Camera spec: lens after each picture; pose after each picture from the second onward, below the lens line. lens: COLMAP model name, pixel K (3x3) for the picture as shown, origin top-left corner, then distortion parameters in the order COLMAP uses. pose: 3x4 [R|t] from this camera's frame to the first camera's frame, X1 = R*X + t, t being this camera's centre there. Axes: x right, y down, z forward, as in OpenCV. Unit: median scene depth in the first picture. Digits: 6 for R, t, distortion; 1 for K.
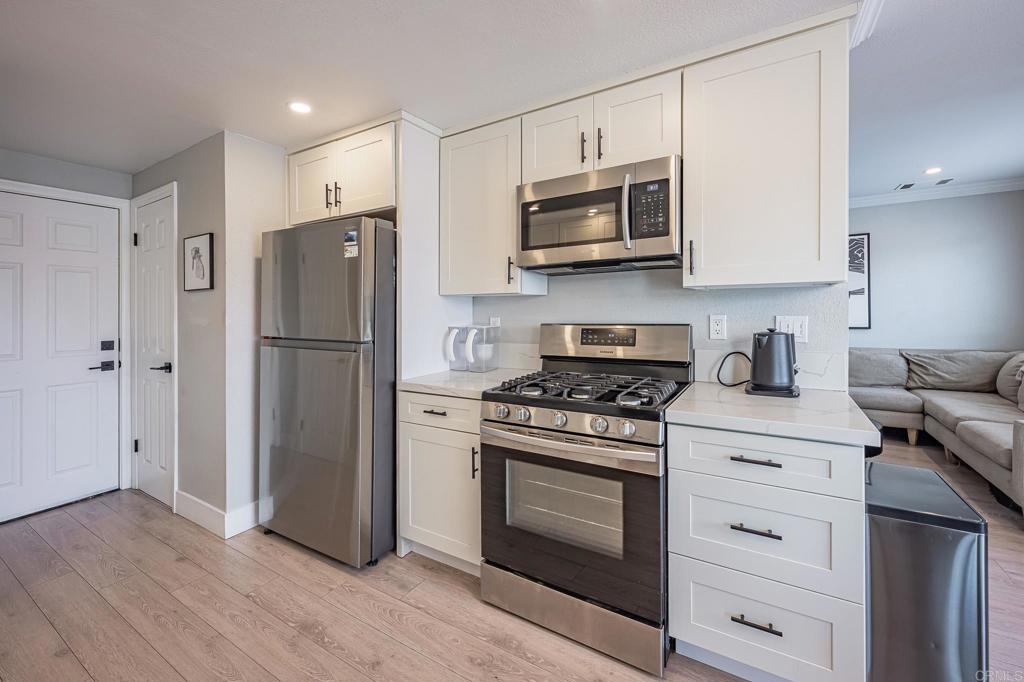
lens RADIAL K [[423.1, 0, 516.6], [0, 423.1, 314.6], [0, 0, 1]] dist [0.009924, -0.000147]
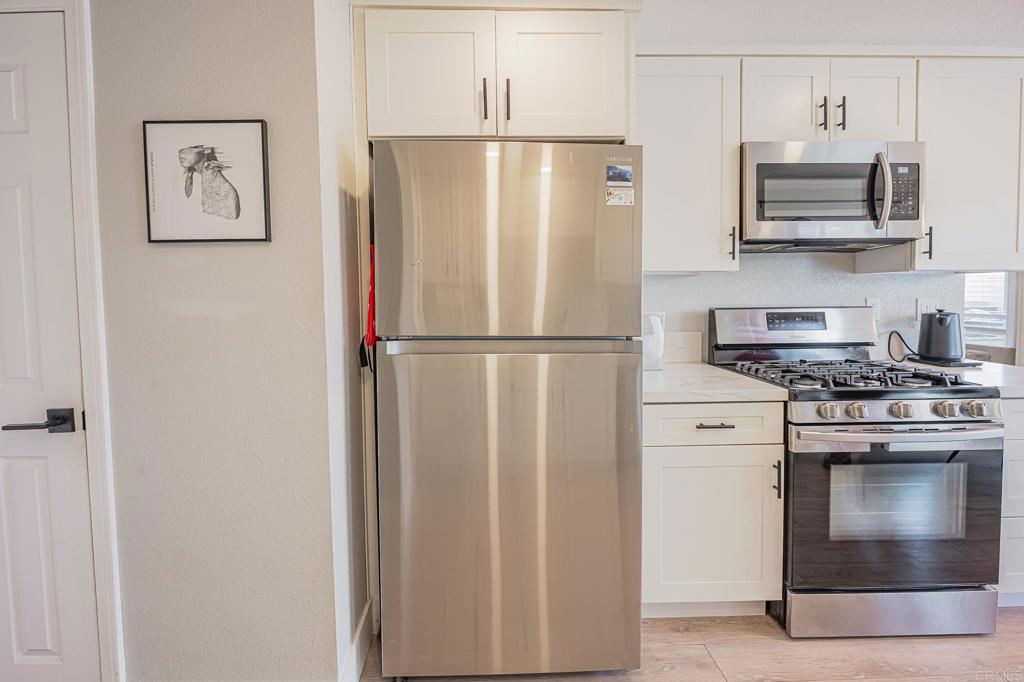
lens RADIAL K [[454.3, 0, 511.3], [0, 454.3, 319.0], [0, 0, 1]] dist [-0.002490, -0.000135]
pose [[0.844137, -0.020730, 0.535727, -0.953440], [0.001731, 0.999352, 0.035943, 0.011611], [-0.536125, -0.029414, 0.843626, 0.531687]]
